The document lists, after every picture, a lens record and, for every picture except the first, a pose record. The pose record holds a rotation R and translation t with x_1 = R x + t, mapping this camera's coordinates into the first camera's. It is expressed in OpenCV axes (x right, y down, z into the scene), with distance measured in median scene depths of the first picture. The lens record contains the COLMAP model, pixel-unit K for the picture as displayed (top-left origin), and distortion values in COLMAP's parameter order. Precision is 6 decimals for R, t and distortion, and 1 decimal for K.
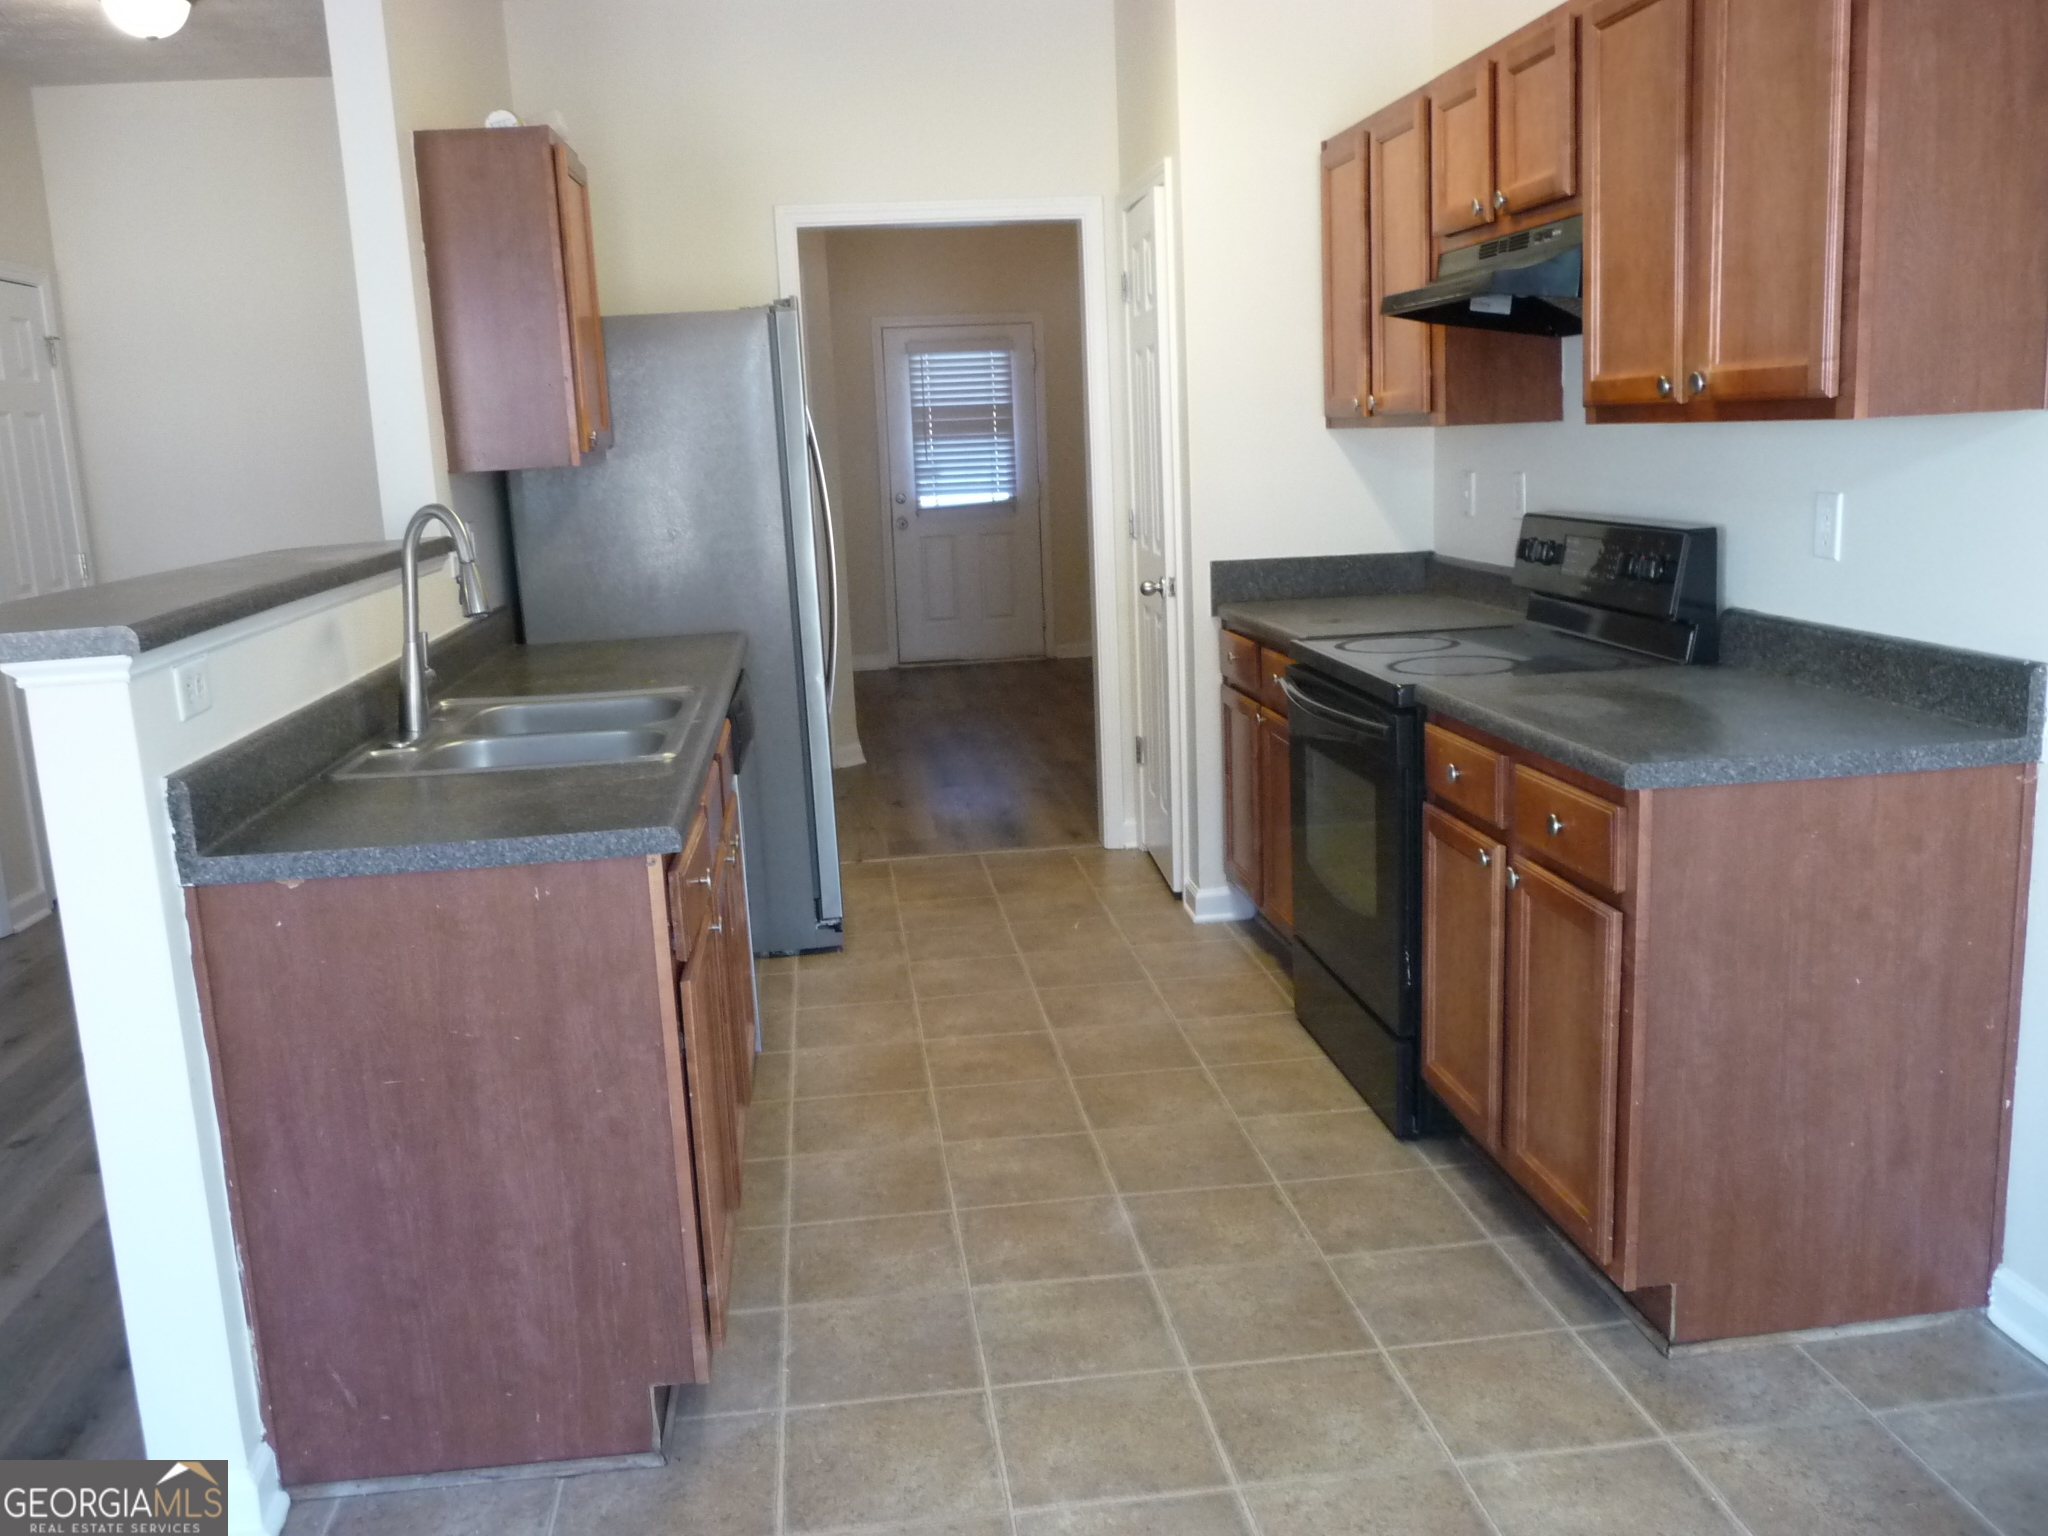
lens RADIAL K [[1695.4, 0, 1024.0], [0, 1695.4, 768.0], [0, 0, 1]] dist [-0.053984, 0.046562]
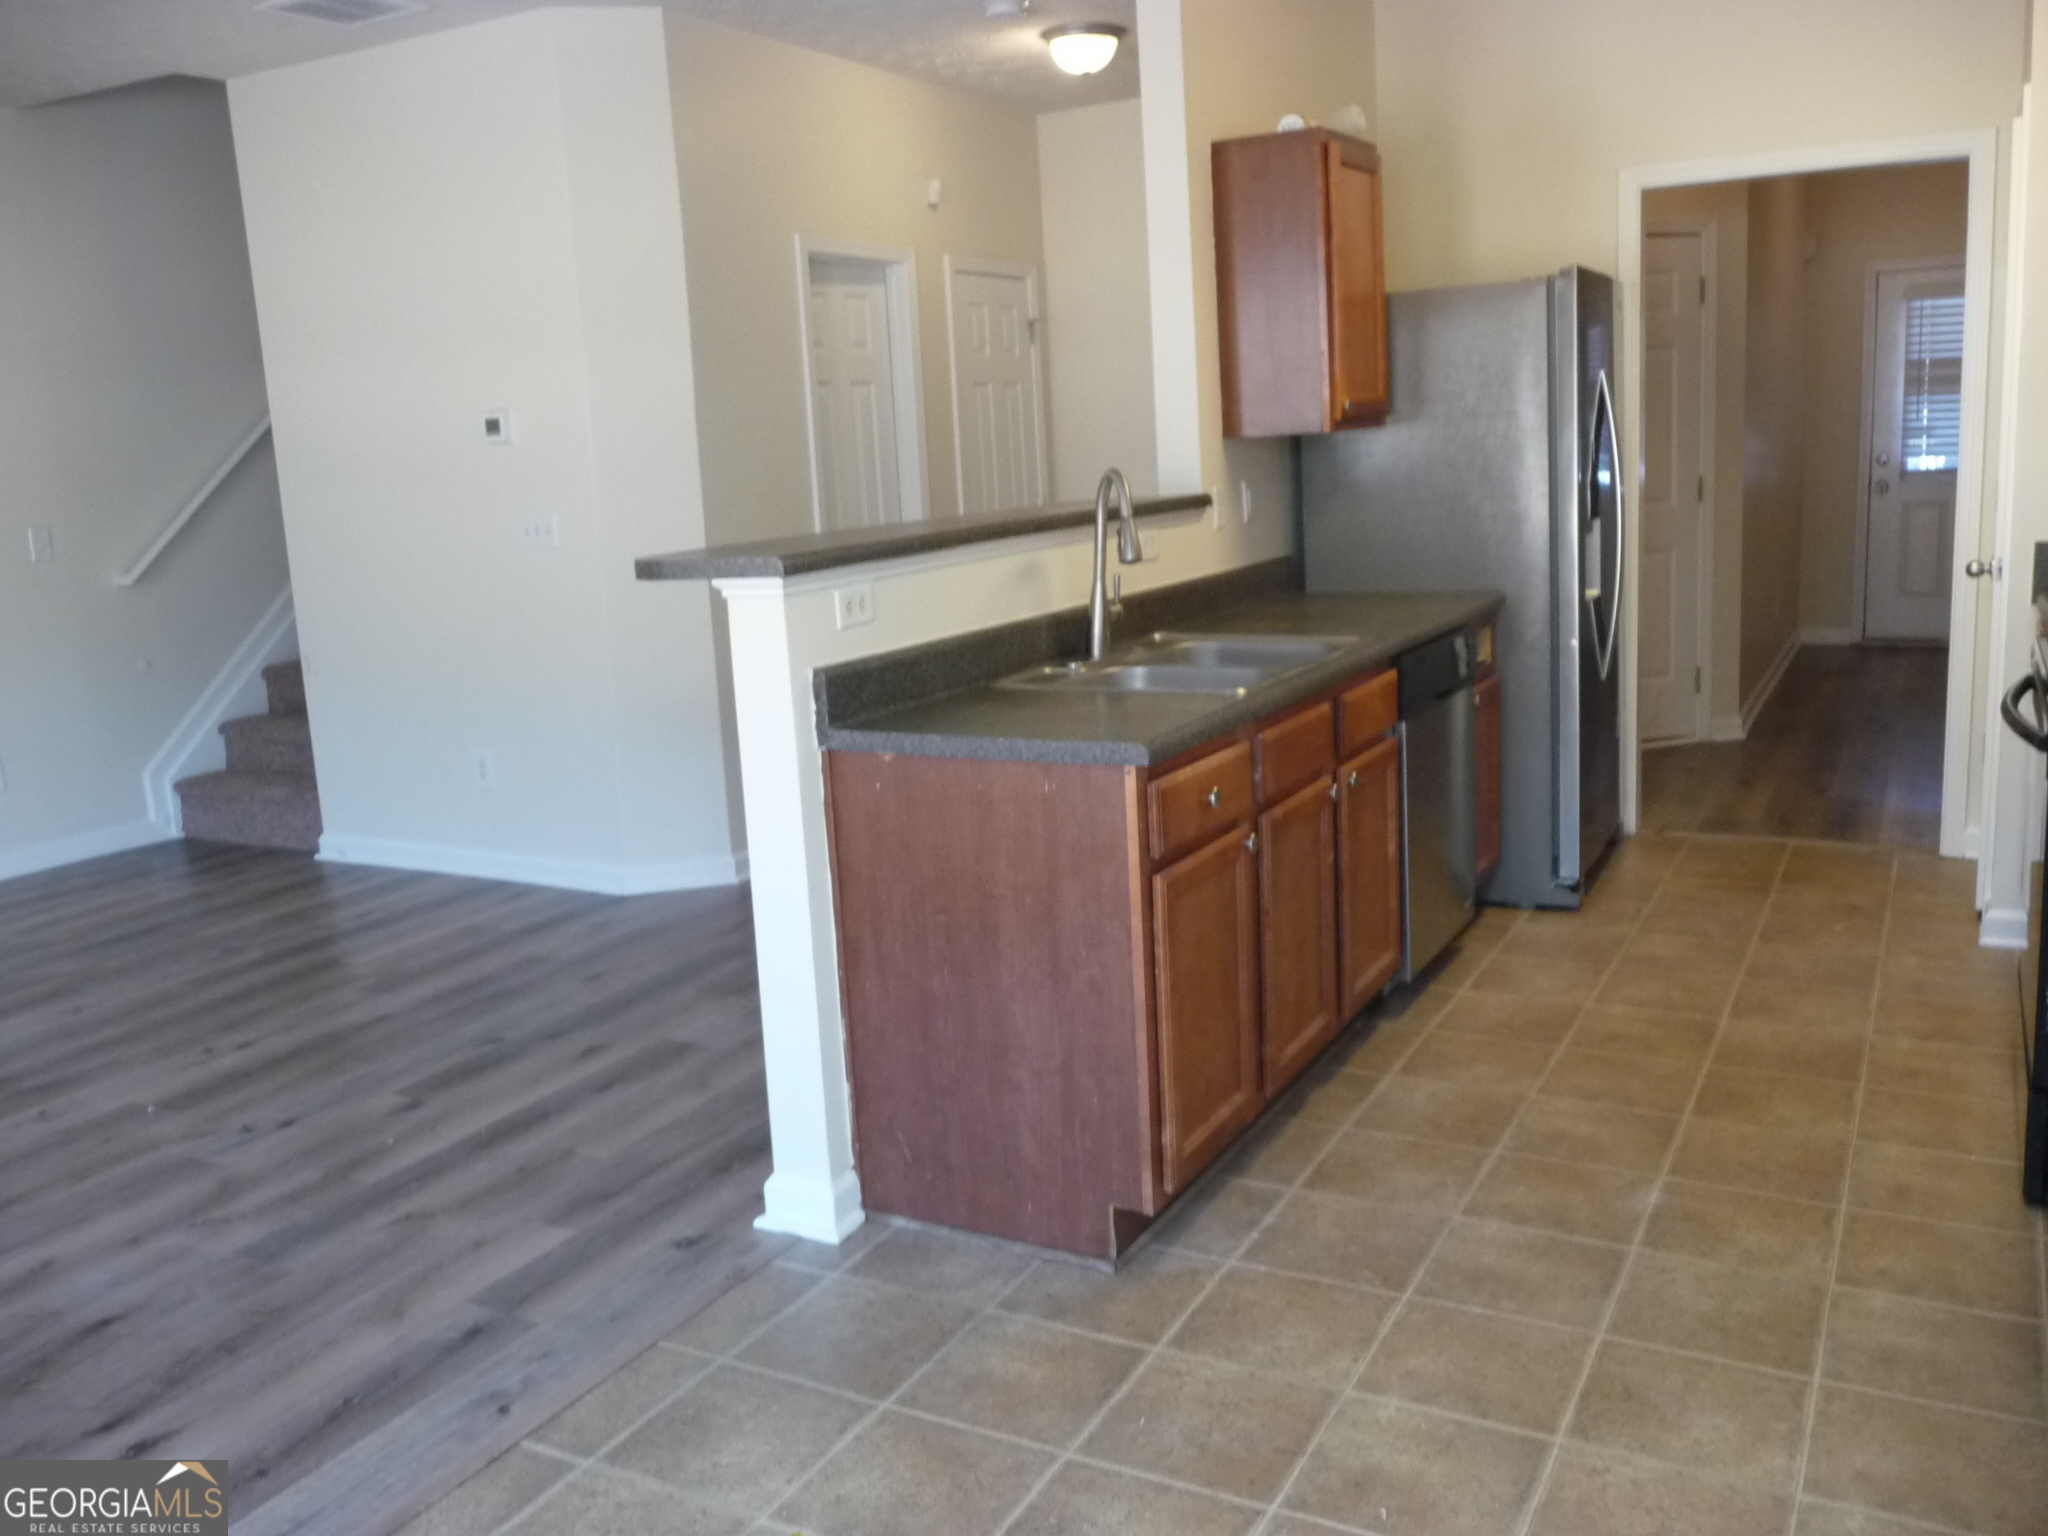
lens RADIAL K [[1695.4, 0, 1024.0], [0, 1695.4, 768.0], [0, 0, 1]] dist [-0.053984, 0.046562]
pose [[0.813882, 0.112562, -0.570023, 0.326897], [-0.096138, 0.993621, 0.058944, -0.009119], [0.573022, 0.006828, 0.819512, -0.028987]]
